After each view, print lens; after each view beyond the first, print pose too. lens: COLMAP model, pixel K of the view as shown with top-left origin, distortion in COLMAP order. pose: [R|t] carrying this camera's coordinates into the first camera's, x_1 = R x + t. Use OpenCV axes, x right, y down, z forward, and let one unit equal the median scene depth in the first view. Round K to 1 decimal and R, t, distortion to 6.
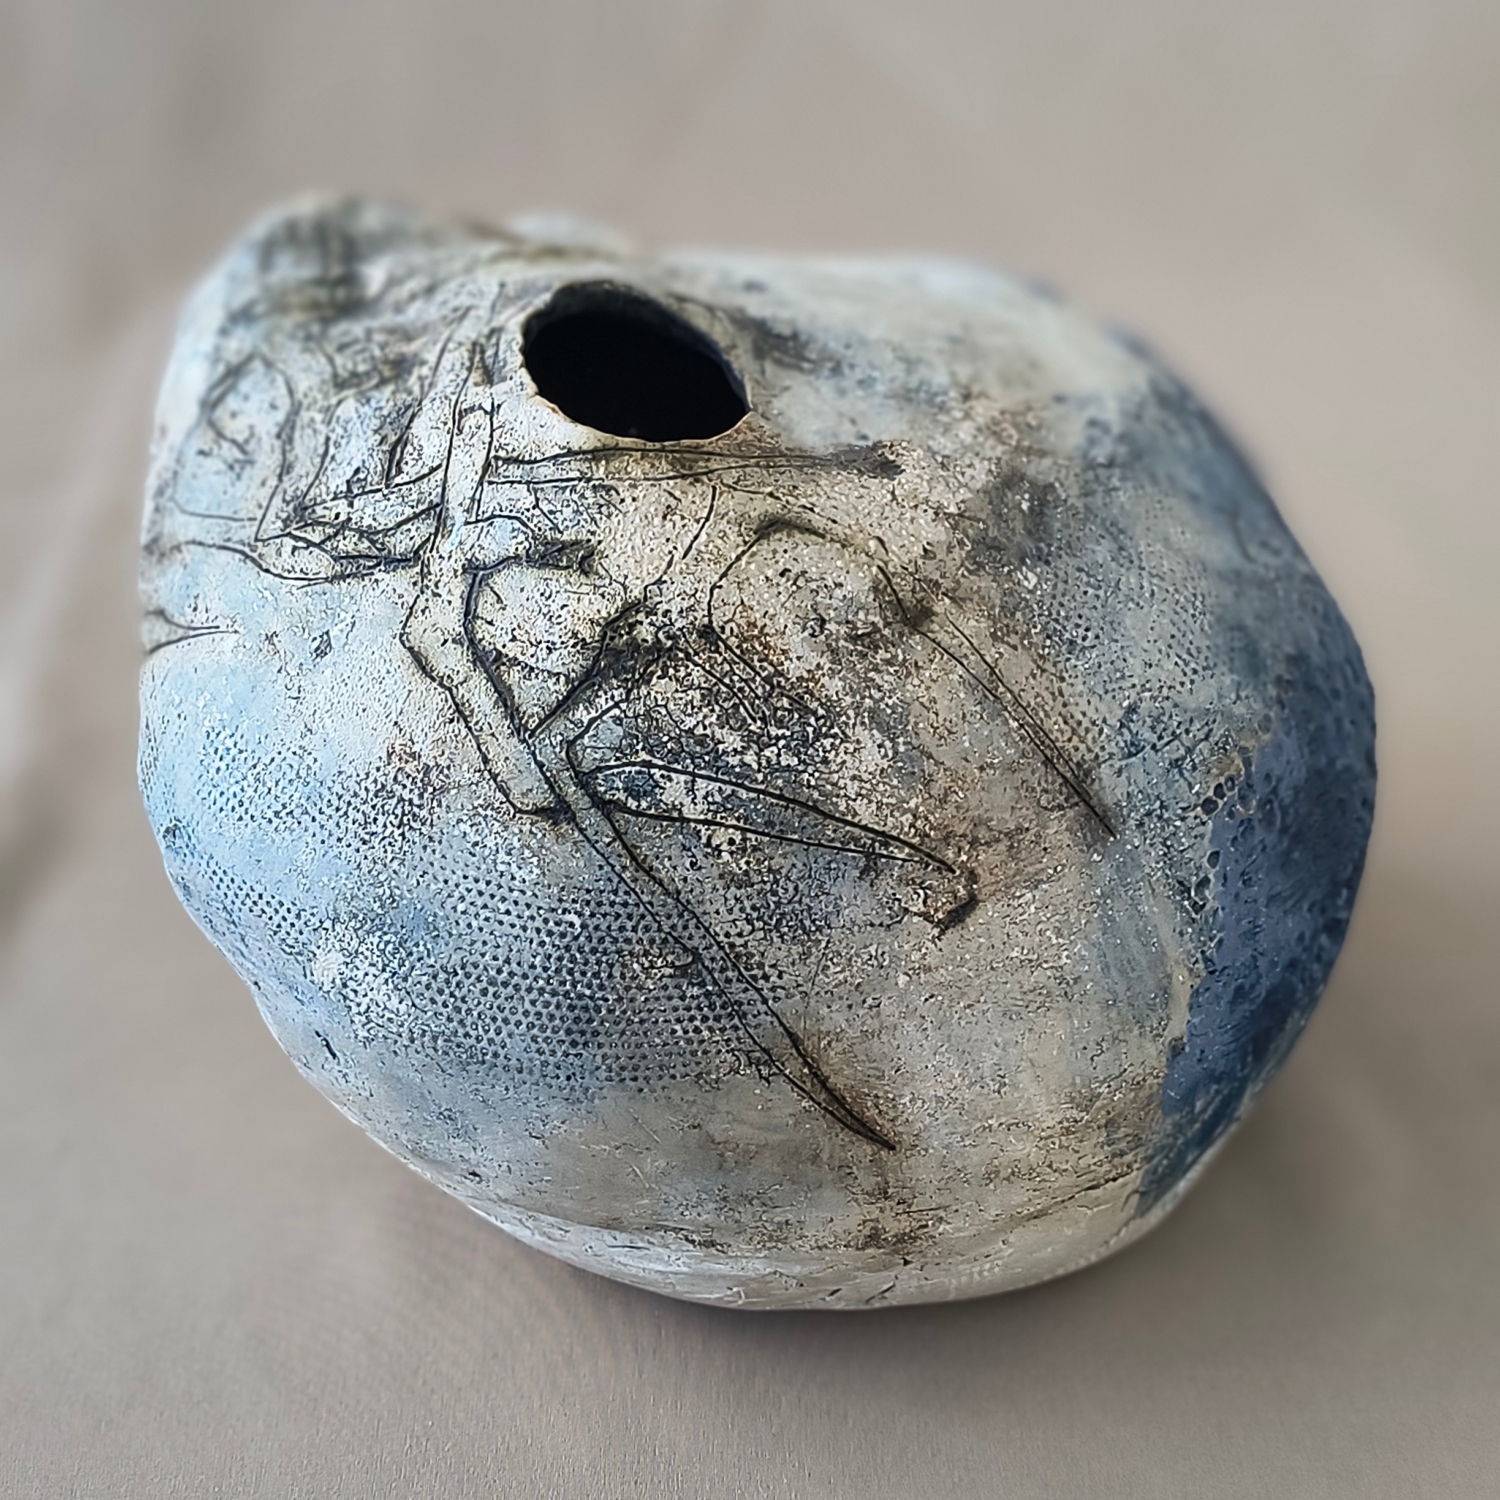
lens RADIAL K [[2822.8, 0, 750.0], [0, 2822.8, 750.0], [0, 0, 1]] dist [0.354187, -3.991449]
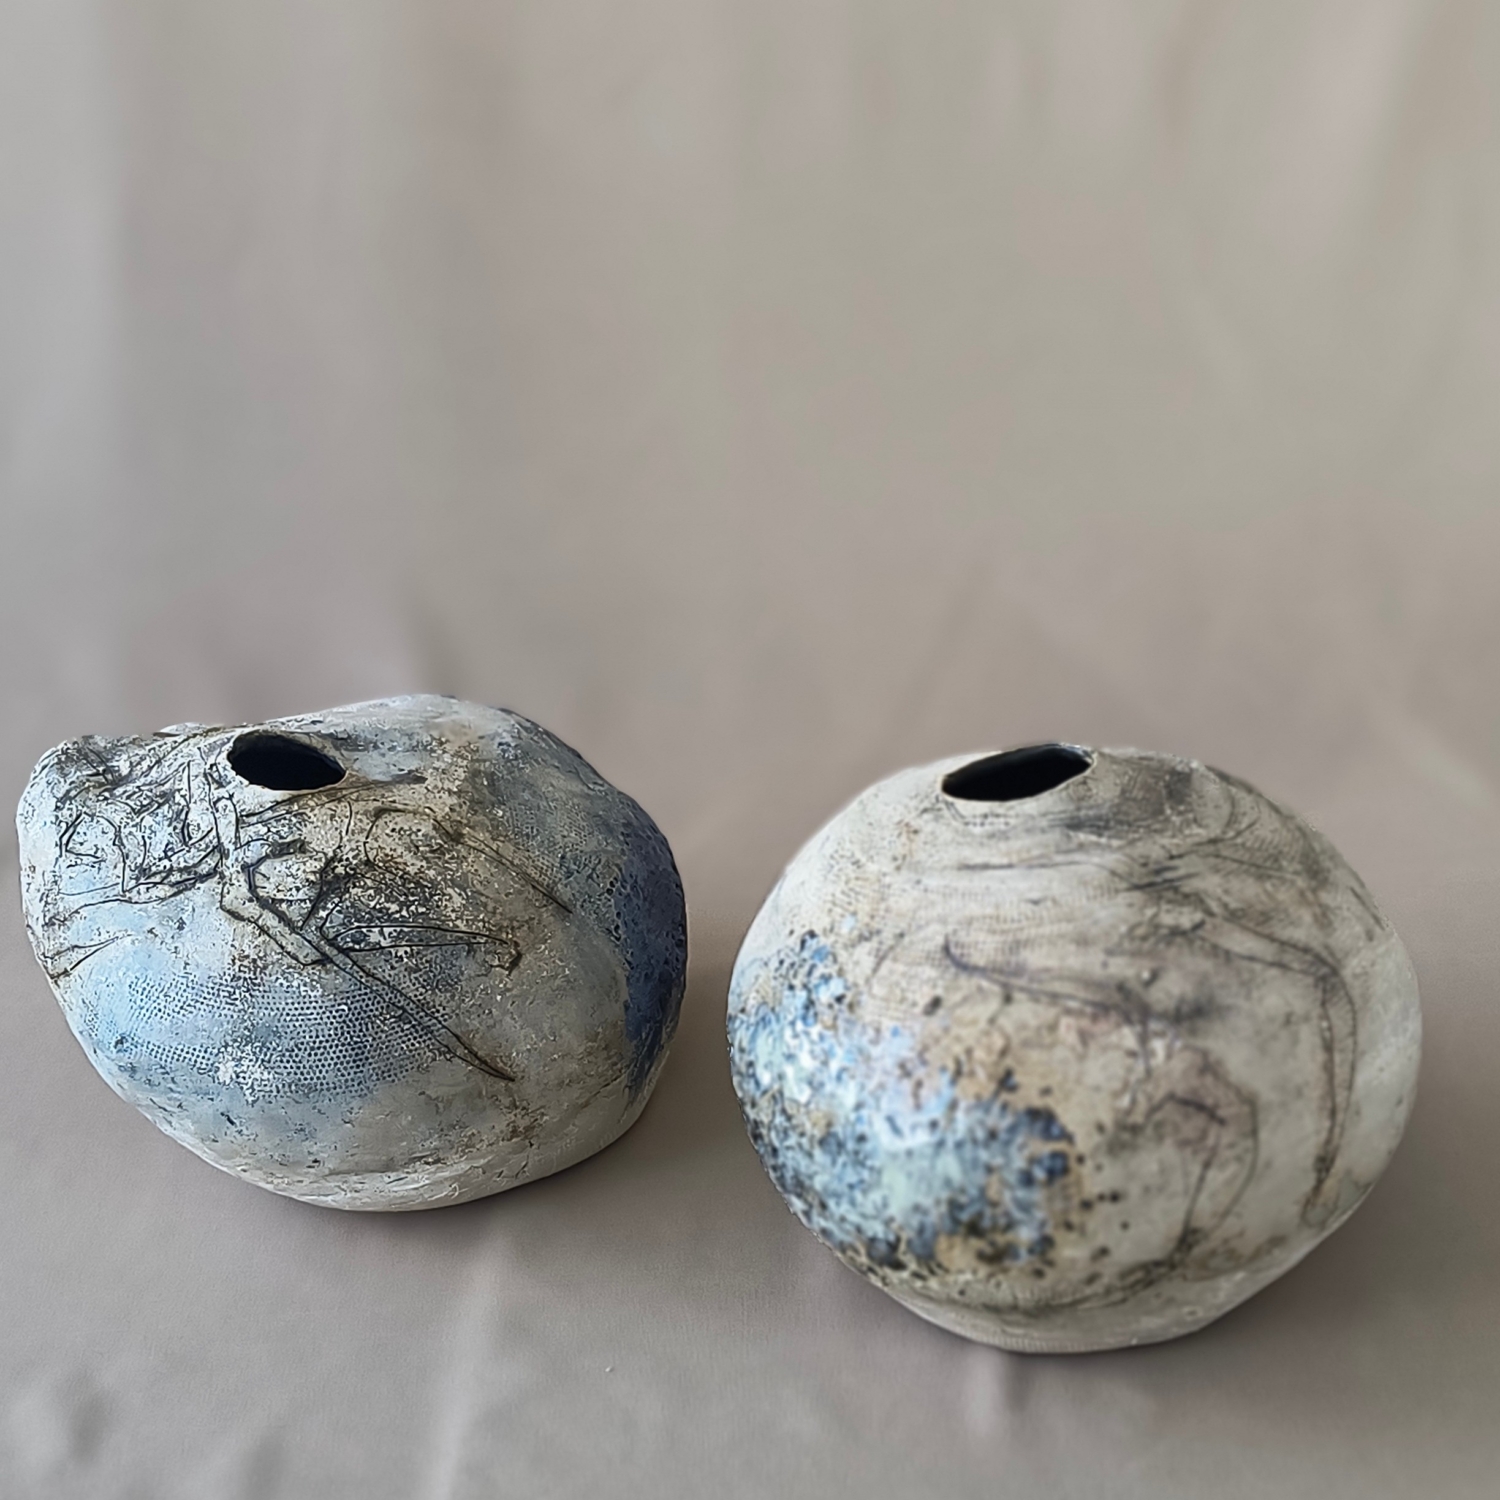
lens RADIAL K [[2822.8, 0, 750.0], [0, 2822.8, 750.0], [0, 0, 1]] dist [0.354187, -3.991449]
pose [[0.929393, -0.239080, 0.281193, -0.324658], [0.287181, 0.946987, -0.144024, 0.265224], [-0.231853, 0.214608, 0.948782, -1.105280]]
